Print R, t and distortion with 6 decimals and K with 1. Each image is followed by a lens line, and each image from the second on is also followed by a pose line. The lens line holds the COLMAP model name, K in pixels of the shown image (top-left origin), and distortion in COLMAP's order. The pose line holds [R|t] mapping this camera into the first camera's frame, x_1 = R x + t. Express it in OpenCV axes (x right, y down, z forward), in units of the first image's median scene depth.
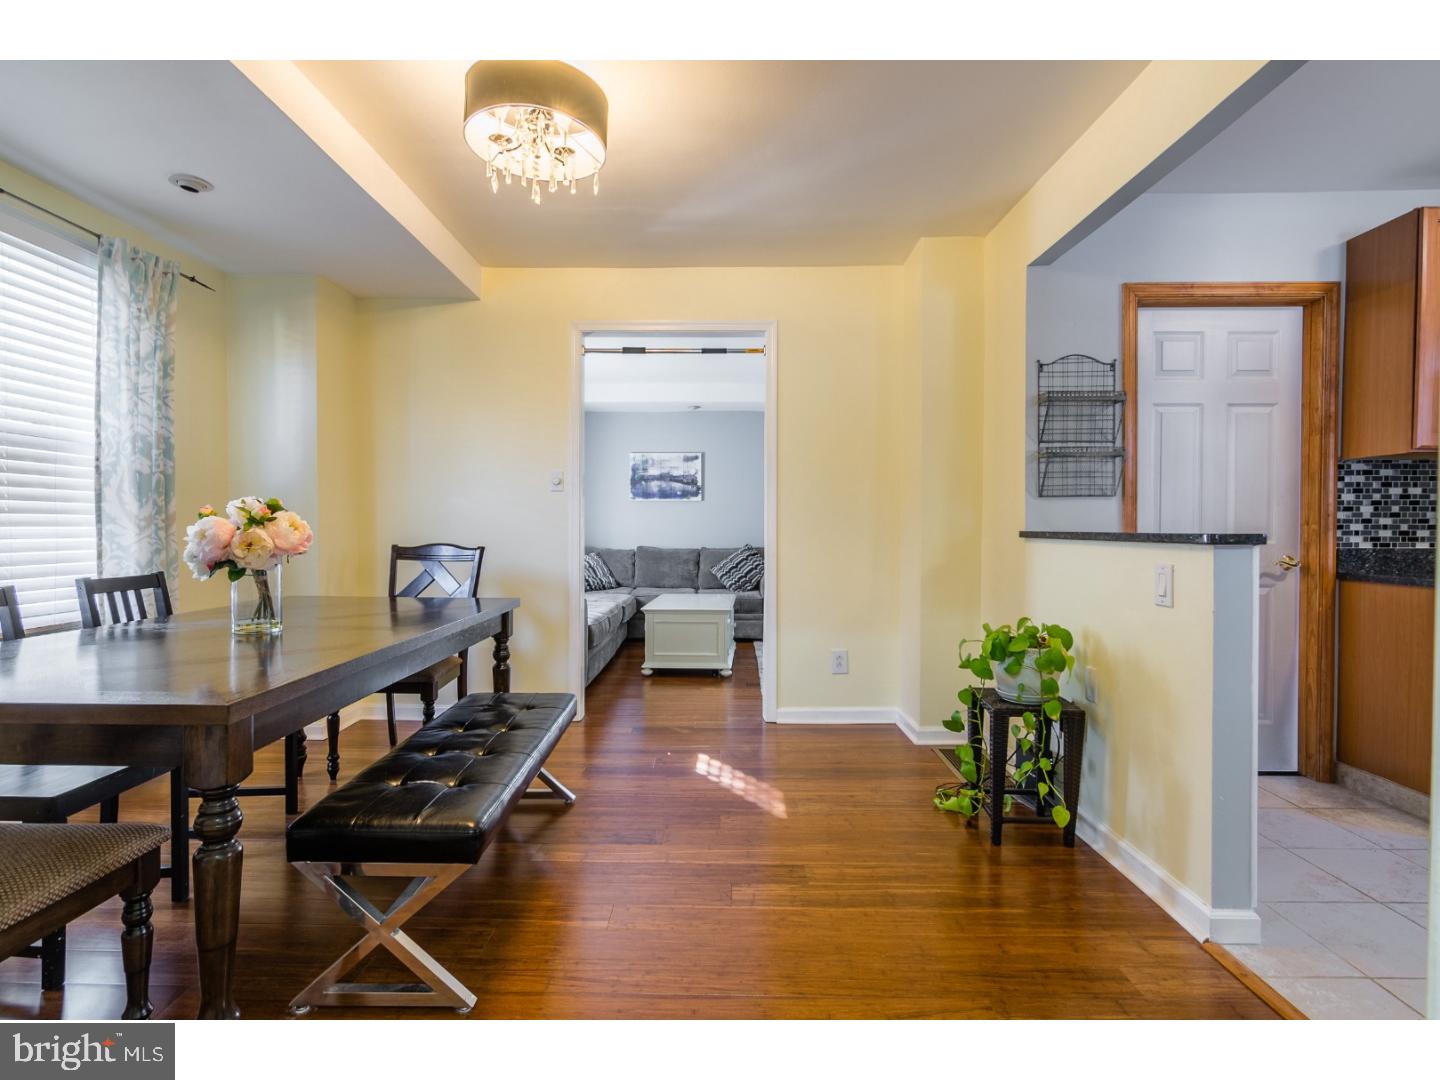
lens RADIAL K [[697.6, 0, 717.5], [0, 697.6, 540.3], [0, 0, 1]] dist [-0.002061, 0.001203]
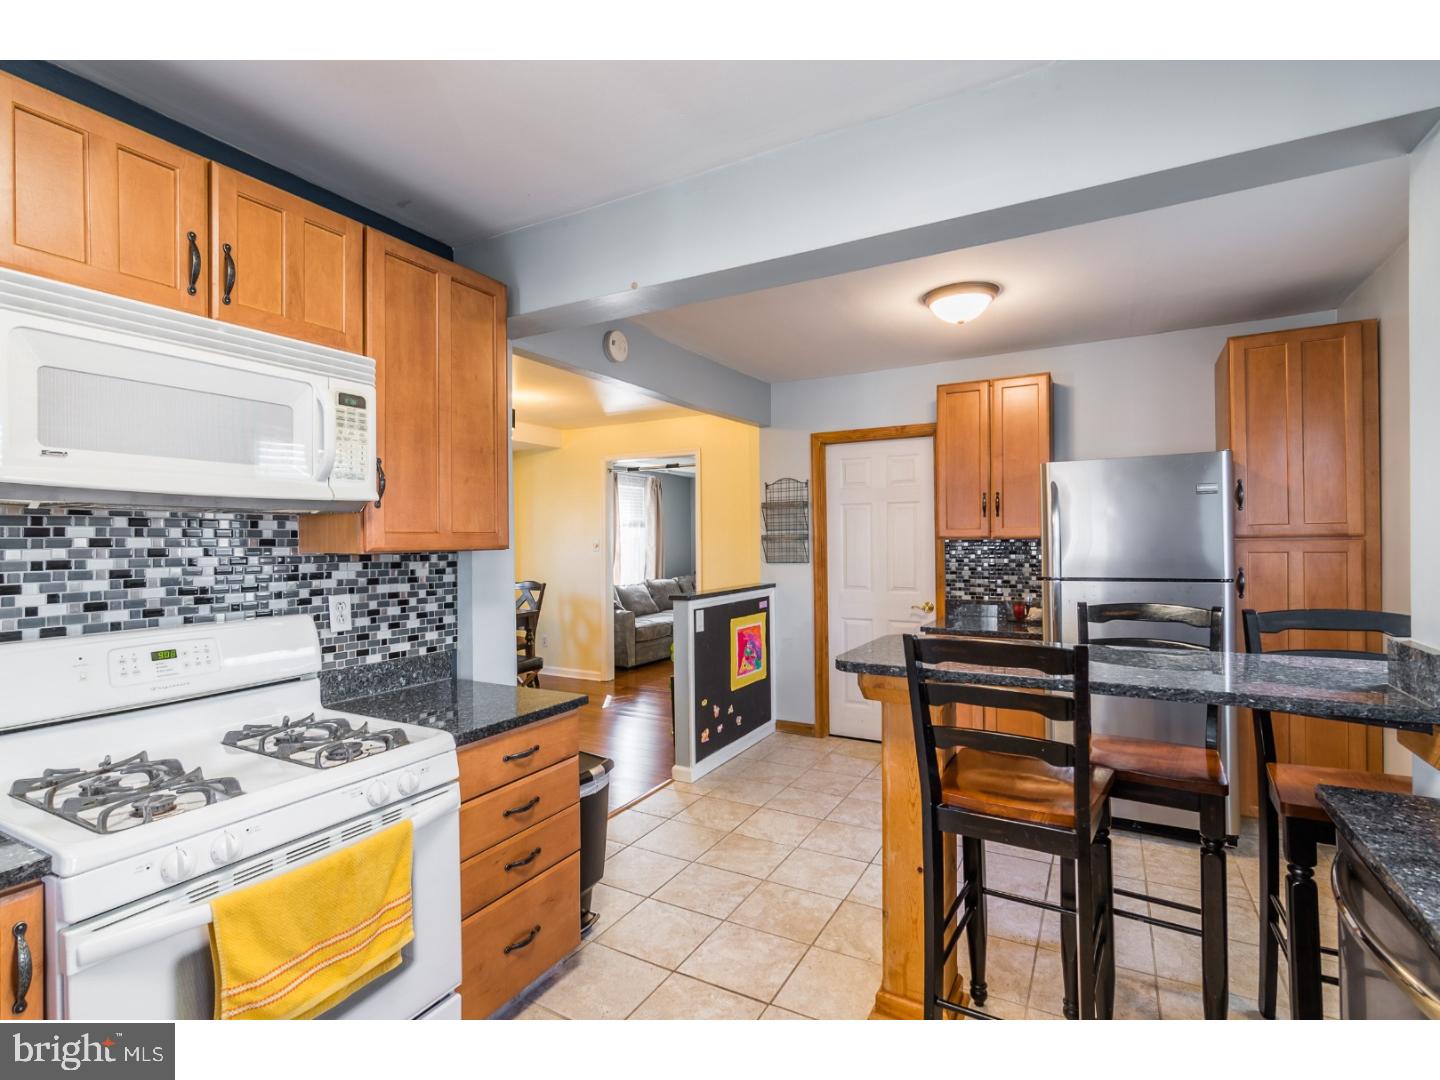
lens RADIAL K [[697.6, 0, 717.5], [0, 697.6, 540.3], [0, 0, 1]] dist [-0.002061, 0.001203]
pose [[0.877897, -0.008853, -0.478768, 1.160829], [0.003508, 0.999921, -0.012058, -0.096649], [0.478837, 0.008907, 0.877859, -0.543237]]
